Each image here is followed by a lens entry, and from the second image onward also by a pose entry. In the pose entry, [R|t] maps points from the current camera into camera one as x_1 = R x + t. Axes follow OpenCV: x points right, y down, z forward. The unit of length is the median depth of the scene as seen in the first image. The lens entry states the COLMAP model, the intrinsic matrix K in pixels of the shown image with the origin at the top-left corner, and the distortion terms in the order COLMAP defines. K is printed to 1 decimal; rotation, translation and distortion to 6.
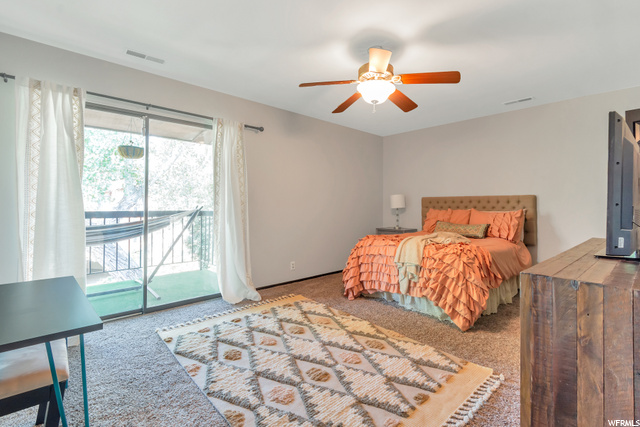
lens RADIAL K [[287.2, 0, 320.0], [0, 287.2, 213.5], [0, 0, 1]] dist [0.002177, 0.000309]
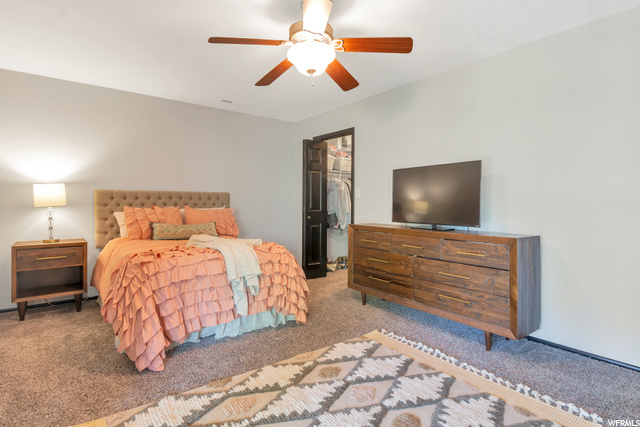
lens RADIAL K [[317.1, 0, 320.0], [0, 317.1, 213.5], [0, 0, 1]] dist [0.000854, 0.000083]
pose [[0.103687, -0.031389, 0.994115, -0.679965], [0.021993, 0.999330, 0.029259, -0.023576], [-0.994367, 0.018829, 0.104307, 0.899629]]
